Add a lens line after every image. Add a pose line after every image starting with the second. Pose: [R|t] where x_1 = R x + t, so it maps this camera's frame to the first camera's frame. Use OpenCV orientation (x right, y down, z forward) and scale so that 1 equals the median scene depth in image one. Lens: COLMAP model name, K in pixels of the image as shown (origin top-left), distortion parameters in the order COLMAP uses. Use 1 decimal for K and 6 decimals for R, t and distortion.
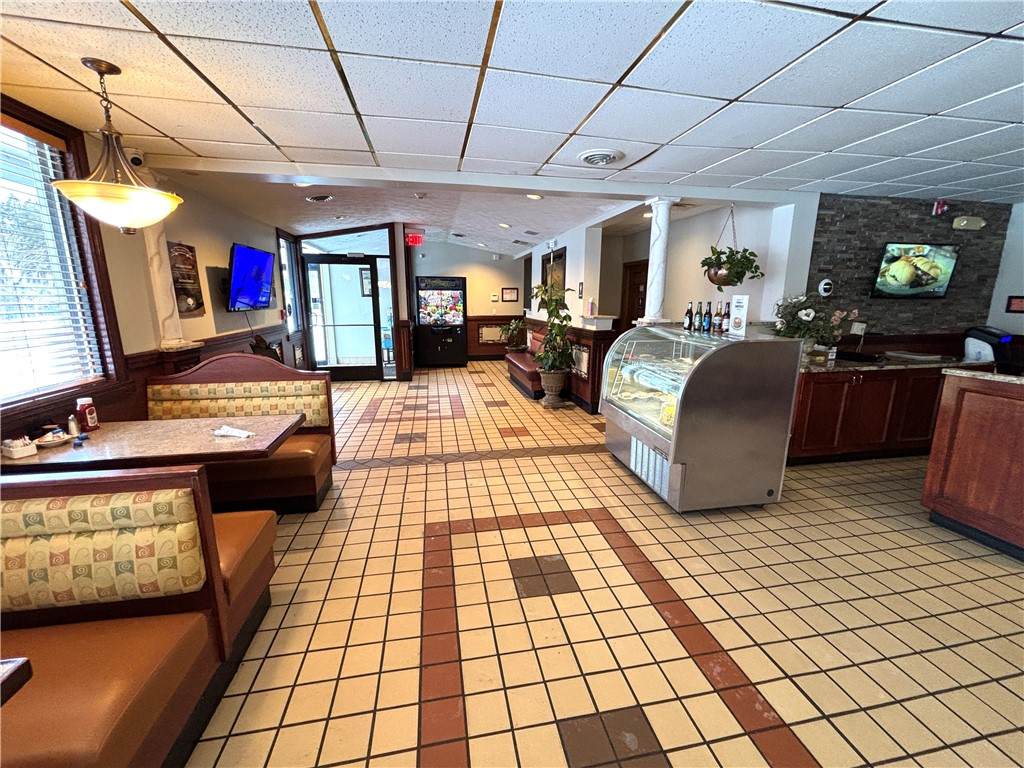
lens RADIAL K [[408.0, 0, 514.2], [0, 408.0, 377.9], [0, 0, 1]] dist [-0.002070, -0.000375]
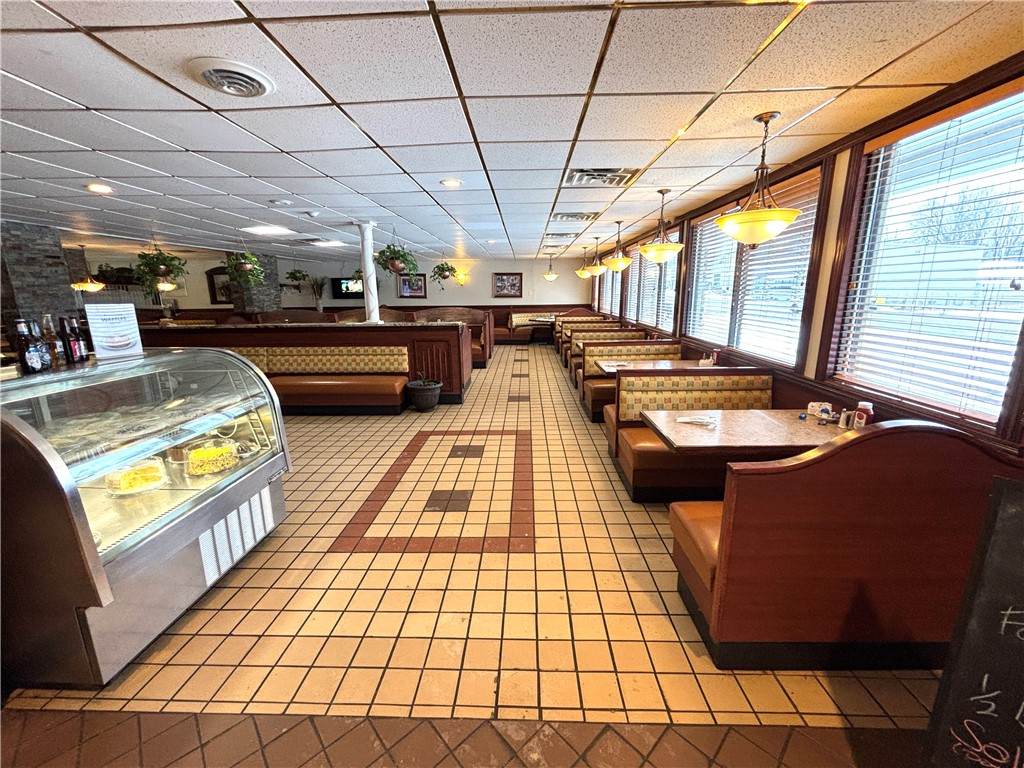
lens RADIAL K [[408.0, 0, 514.2], [0, 408.0, 377.9], [0, 0, 1]] dist [-0.002070, -0.000375]
pose [[-0.974485, -0.038378, 0.221149, -0.388413], [0.052499, 0.918972, 0.390813, -0.382224], [-0.218228, 0.392452, -0.893509, 1.801554]]
